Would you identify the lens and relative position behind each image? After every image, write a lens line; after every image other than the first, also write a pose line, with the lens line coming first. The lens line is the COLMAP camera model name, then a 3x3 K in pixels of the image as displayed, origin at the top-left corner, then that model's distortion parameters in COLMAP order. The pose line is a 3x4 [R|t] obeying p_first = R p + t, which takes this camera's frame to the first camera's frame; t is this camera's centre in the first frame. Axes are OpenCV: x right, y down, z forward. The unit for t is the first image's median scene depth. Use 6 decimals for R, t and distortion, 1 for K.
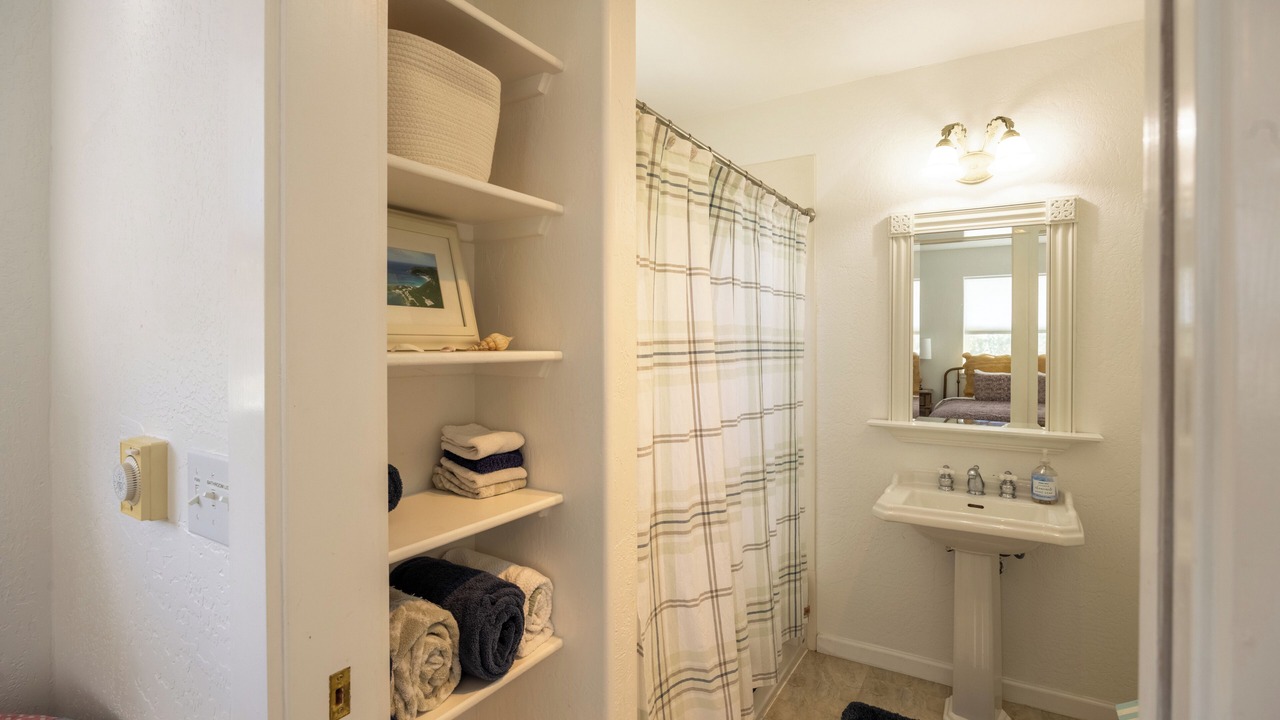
lens RADIAL K [[596.2, 0, 638.0], [0, 596.2, 350.4], [0, 0, 1]] dist [-0.024833, 0.001853]
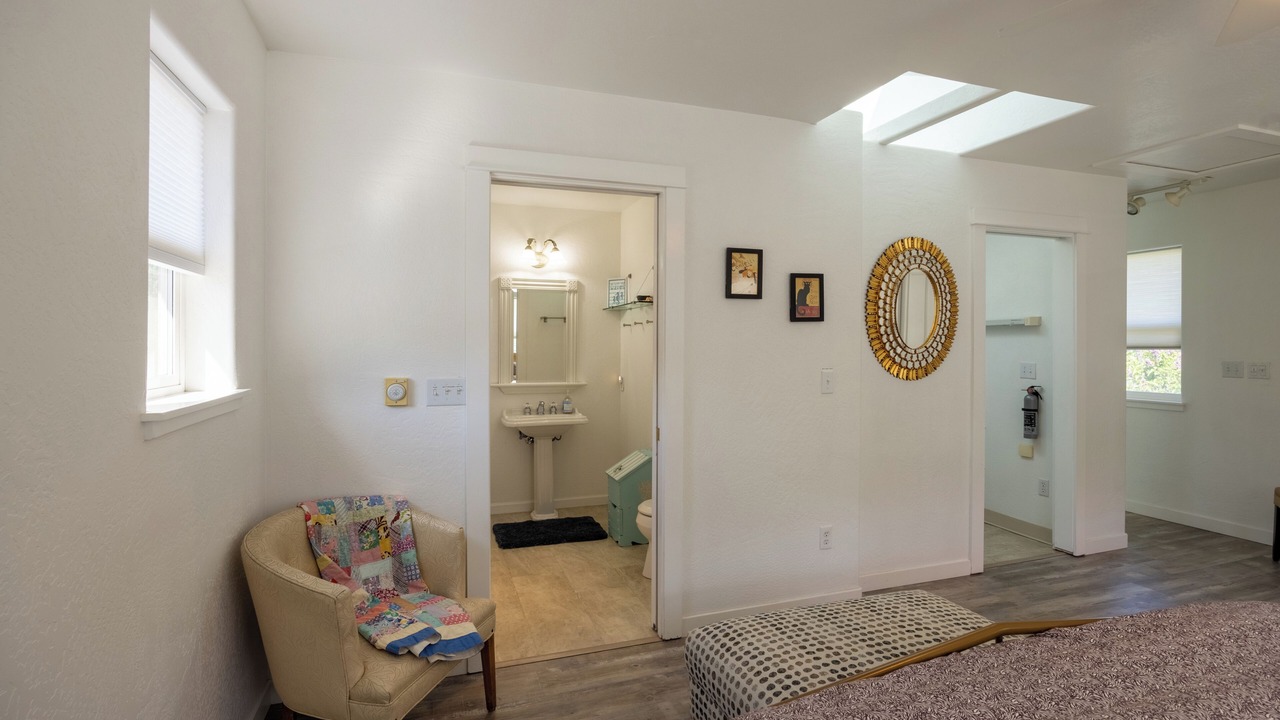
lens RADIAL K [[596.2, 0, 639.5], [0, 596.2, 354.1], [0, 0, 1]] dist [-0.024833, 0.001853]
pose [[0.637732, -0.008756, 0.770209, -0.868823], [0.005833, 0.999962, 0.006538, 0.014422], [-0.770237, 0.000323, 0.637758, -0.654761]]
